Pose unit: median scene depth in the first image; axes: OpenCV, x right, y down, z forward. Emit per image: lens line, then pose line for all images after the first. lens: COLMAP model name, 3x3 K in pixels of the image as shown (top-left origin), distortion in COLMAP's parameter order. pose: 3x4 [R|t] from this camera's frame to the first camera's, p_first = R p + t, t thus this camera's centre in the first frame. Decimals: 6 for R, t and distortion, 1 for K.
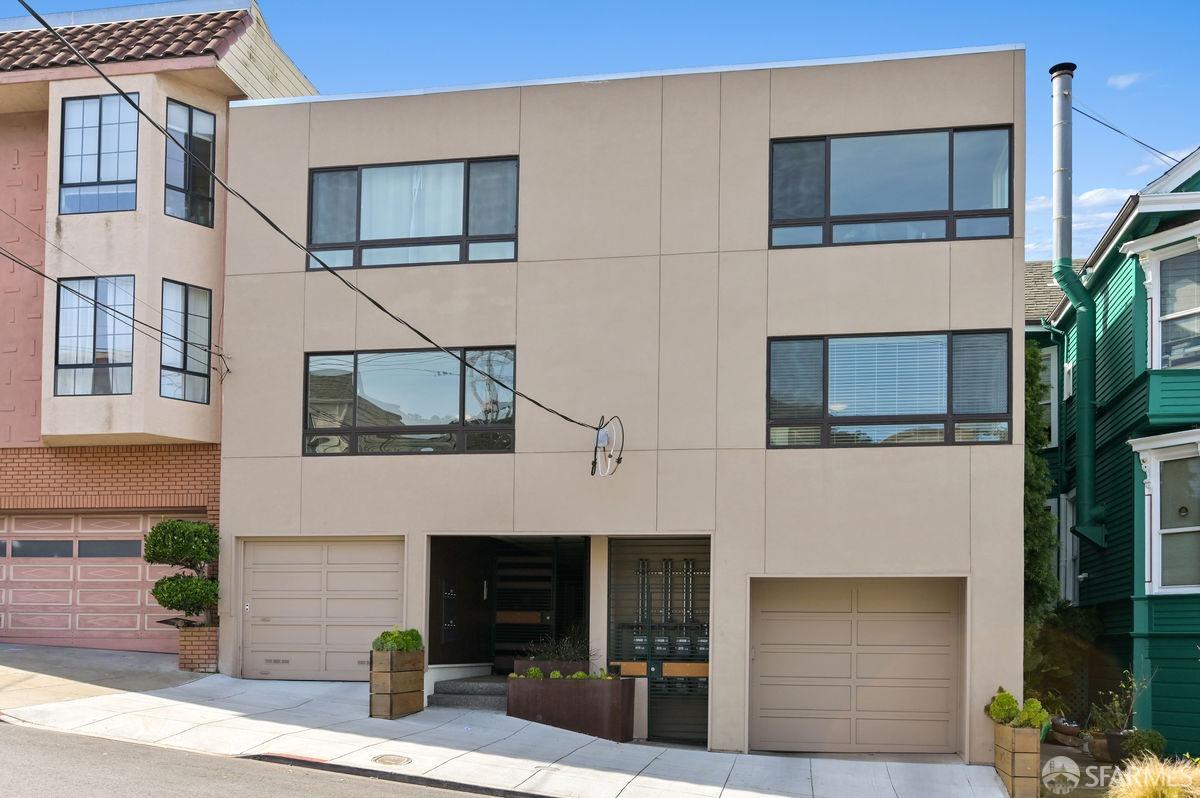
lens RADIAL K [[1087.2, 0, 600.1], [0, 1087.2, 398.6], [0, 0, 1]] dist [-0.000401, -0.002044]
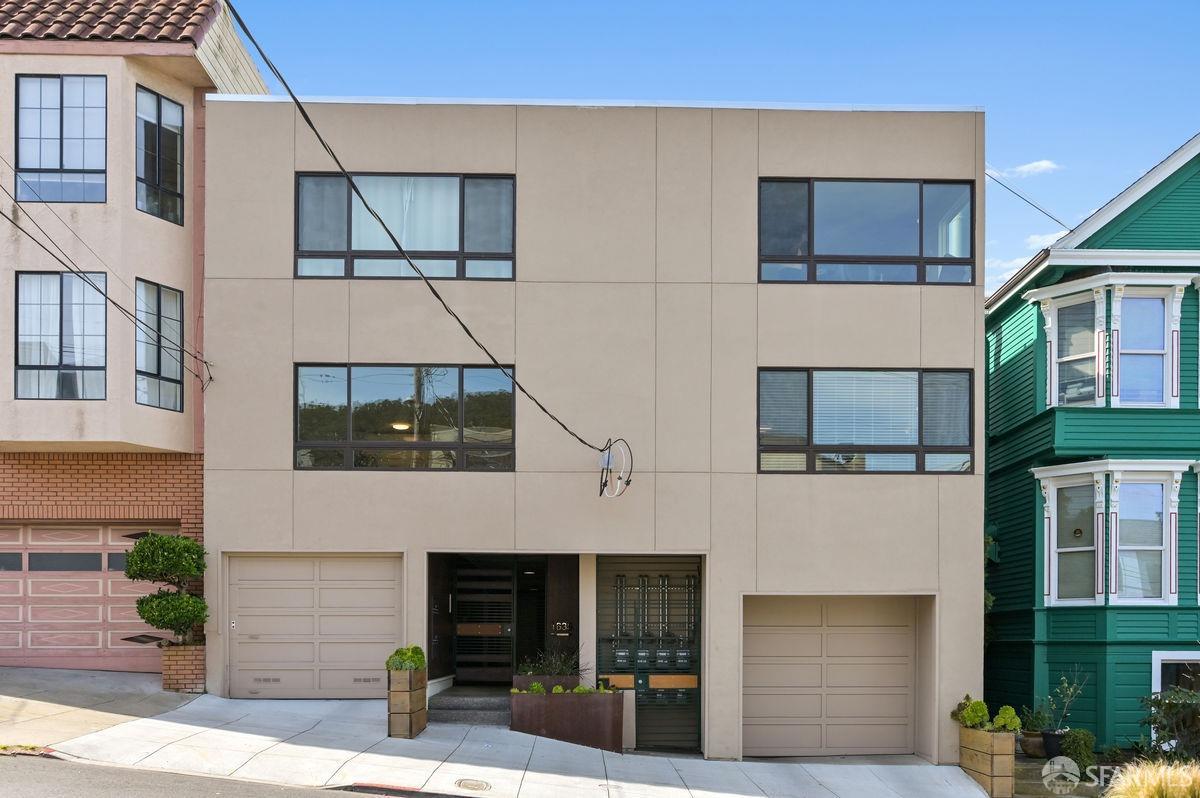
lens RADIAL K [[1054.1, 0, 599.9], [0, 1054.1, 431.3], [0, 0, 1]] dist [-0.001601, 0.001913]
pose [[0.981714, 0.028598, 0.188200, -0.179278], [-0.034169, 0.999067, 0.026426, -0.015482], [-0.187268, -0.032373, 0.981775, 0.022411]]
